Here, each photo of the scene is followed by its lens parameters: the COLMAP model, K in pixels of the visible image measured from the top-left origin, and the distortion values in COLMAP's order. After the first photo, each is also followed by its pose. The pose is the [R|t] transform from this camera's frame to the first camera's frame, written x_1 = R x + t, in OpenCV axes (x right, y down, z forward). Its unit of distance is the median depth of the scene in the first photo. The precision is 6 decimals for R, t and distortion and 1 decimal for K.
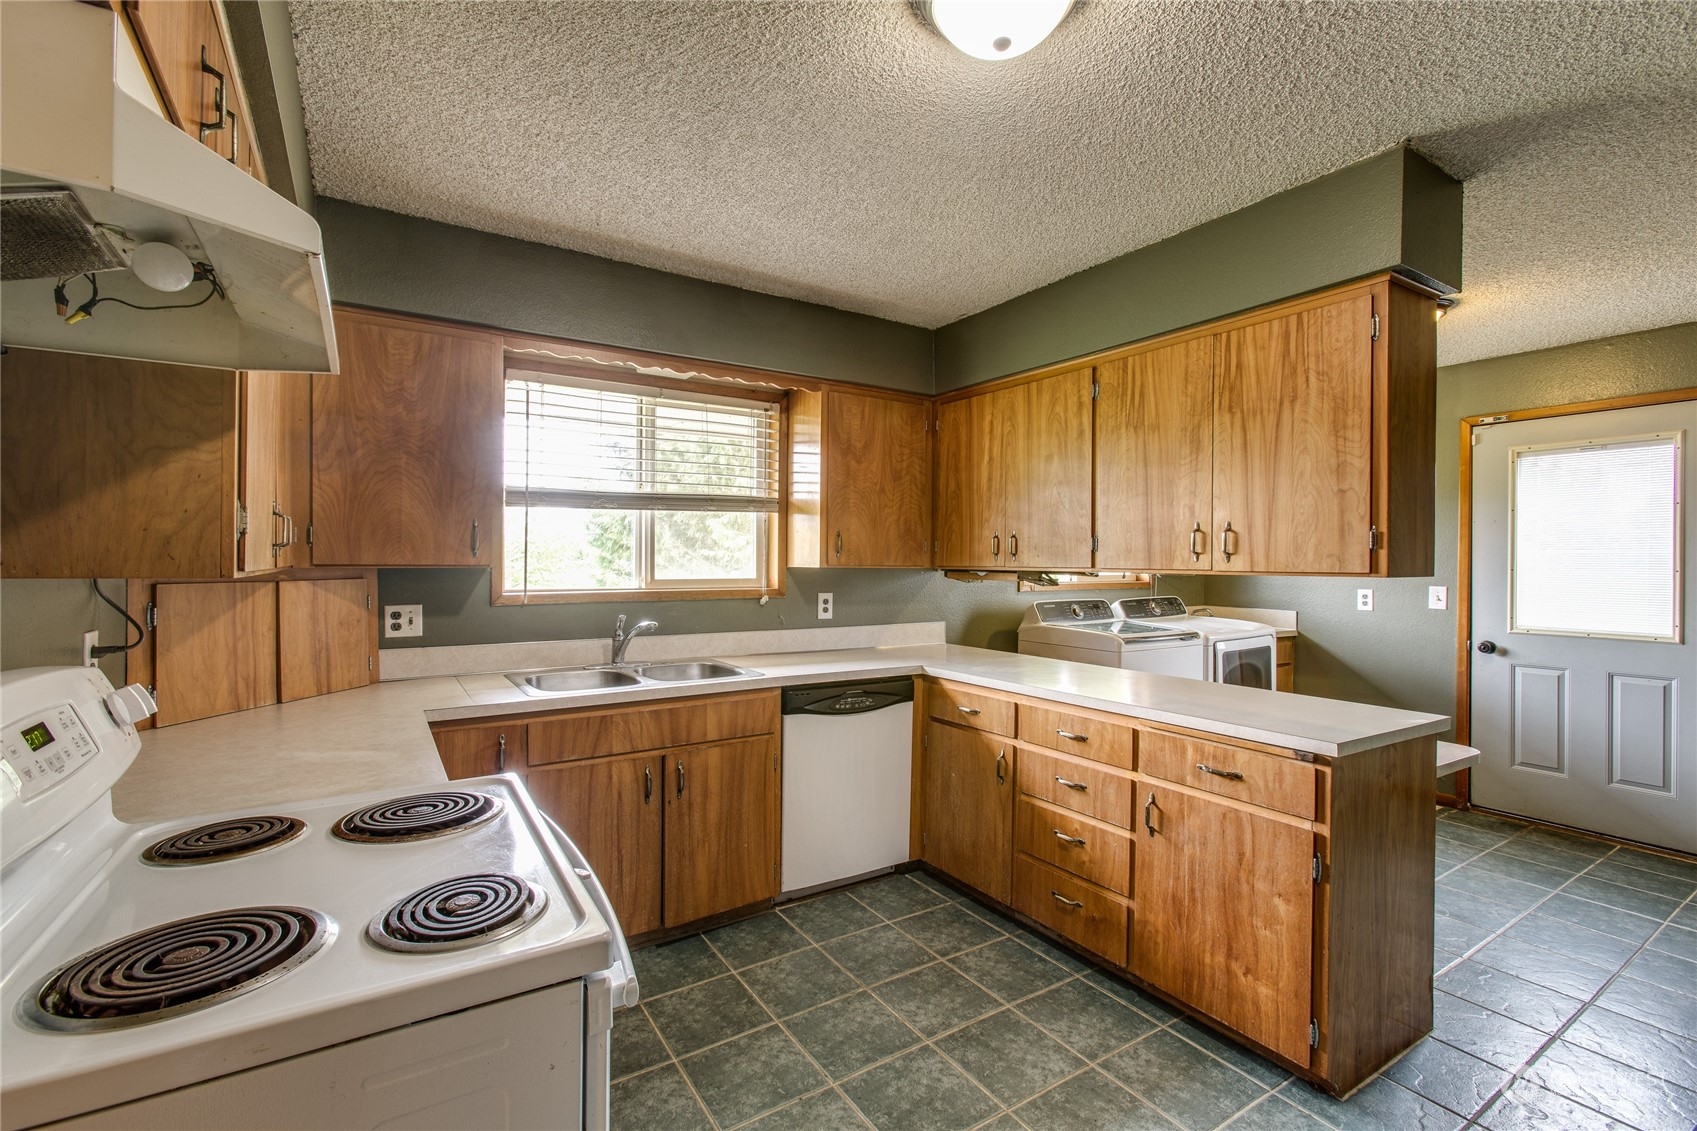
lens RADIAL K [[748.8, 0, 843.0], [0, 748.8, 562.0], [0, 0, 1]] dist [-0.012931, 0.008729]
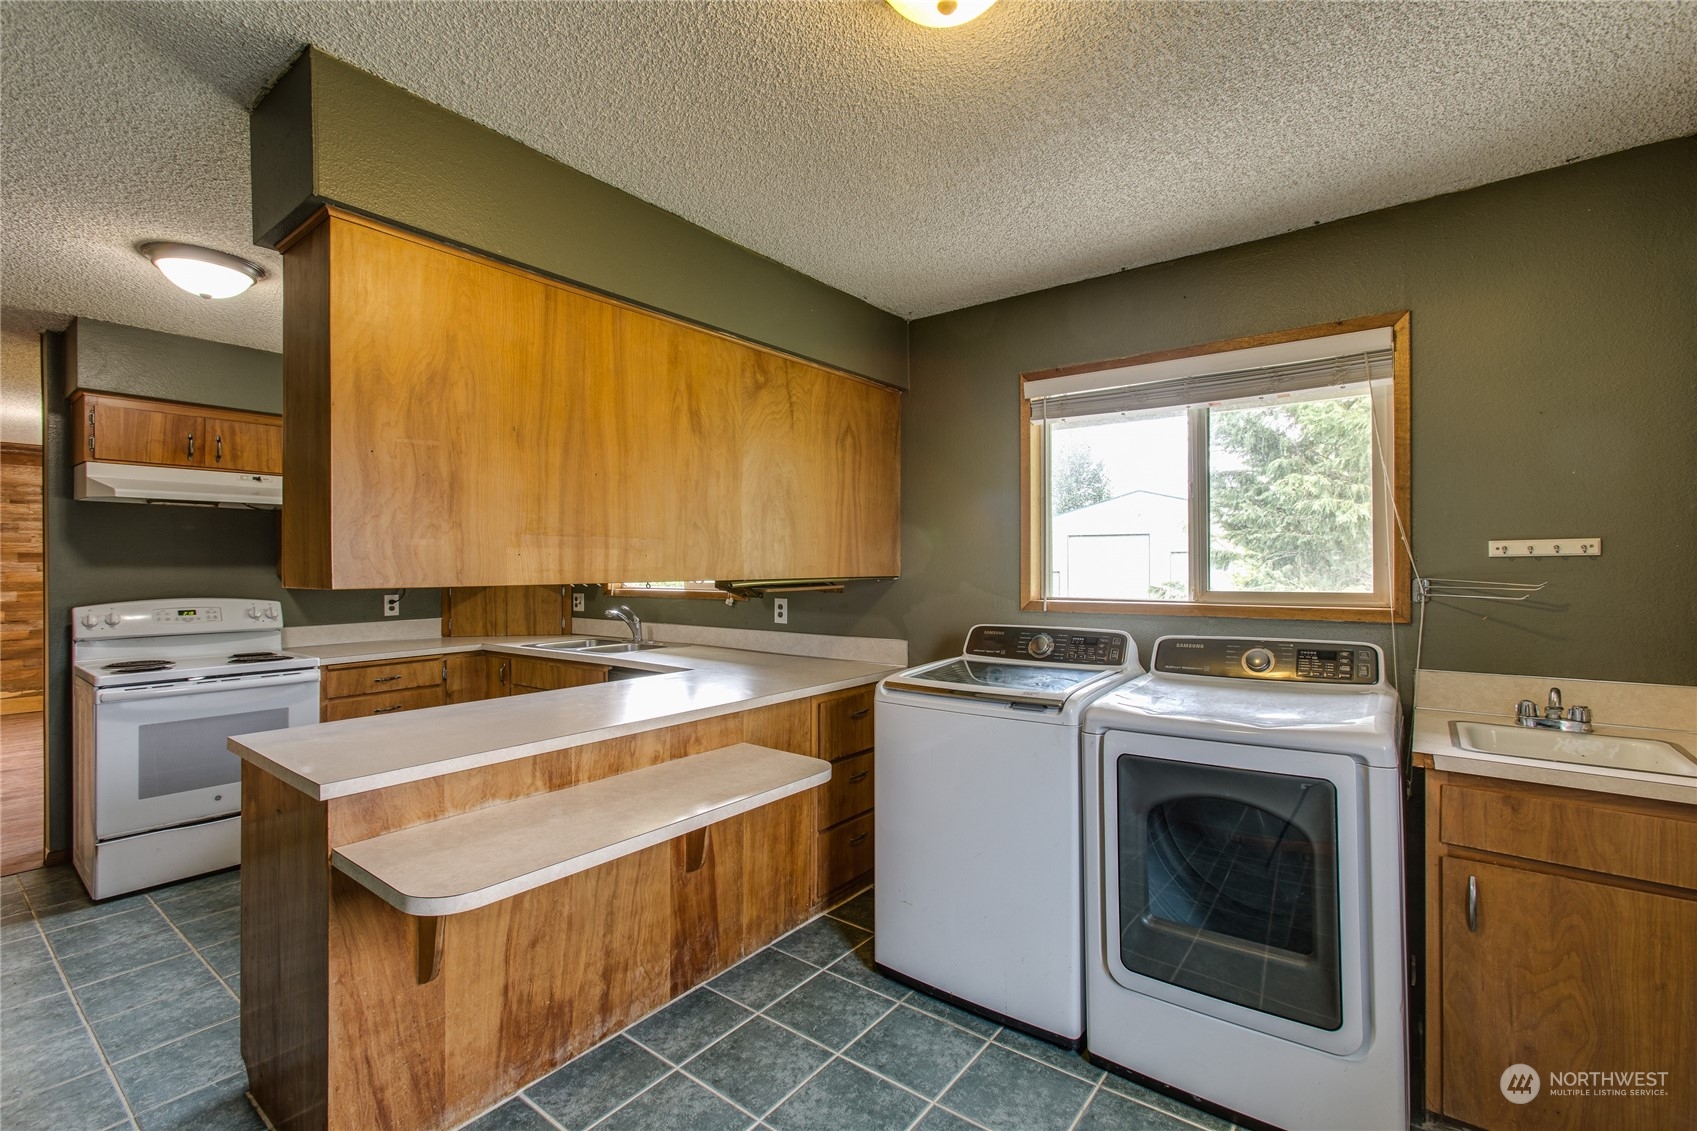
lens RADIAL K [[748.8, 0, 853.5], [0, 748.8, 563.3], [0, 0, 1]] dist [-0.012931, 0.008729]
pose [[0.351410, -0.008641, -0.936182, 1.333795], [0.003028, 0.999963, -0.008093, 0.001310], [0.936217, 0.000009, 0.351423, 0.982642]]
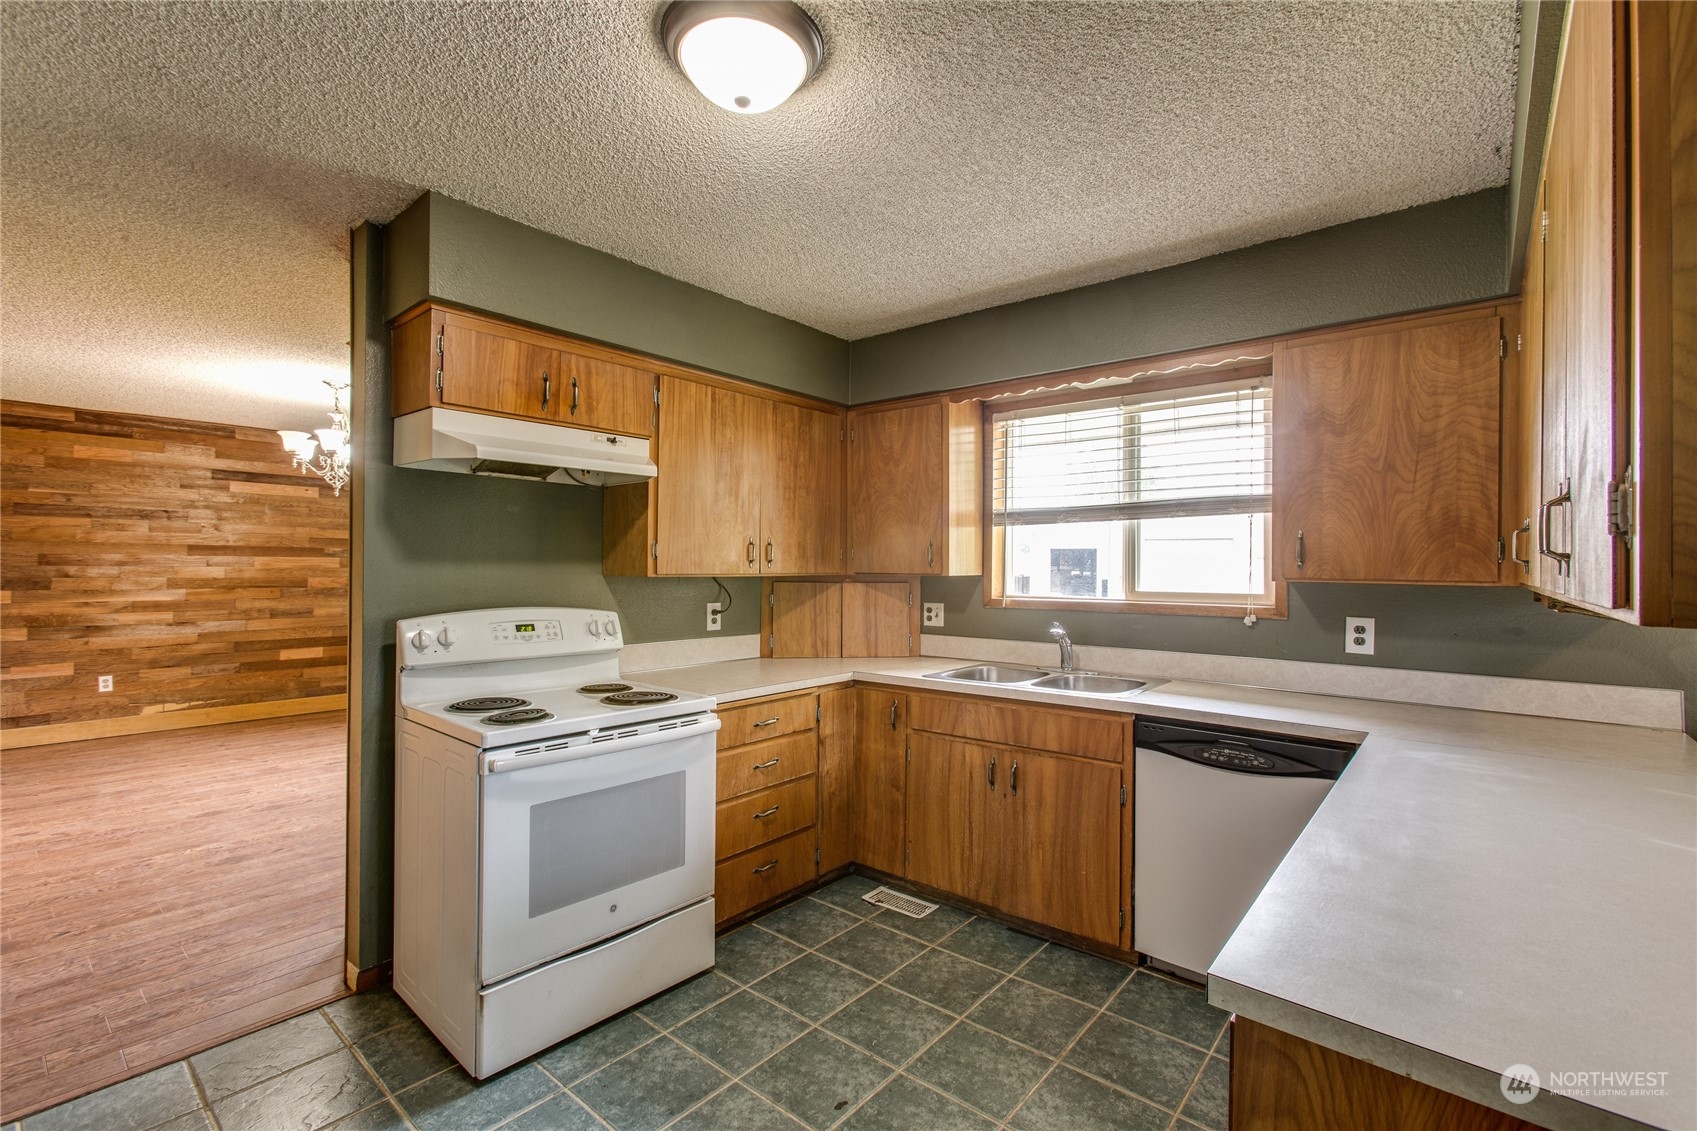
lens RADIAL K [[748.8, 0, 854.5], [0, 748.8, 561.5], [0, 0, 1]] dist [-0.012931, 0.008729]
pose [[0.307344, -0.010737, -0.951538, 0.684618], [-0.007608, 0.999877, -0.013740, 0.001289], [0.951568, 0.011462, 0.307224, 0.431323]]
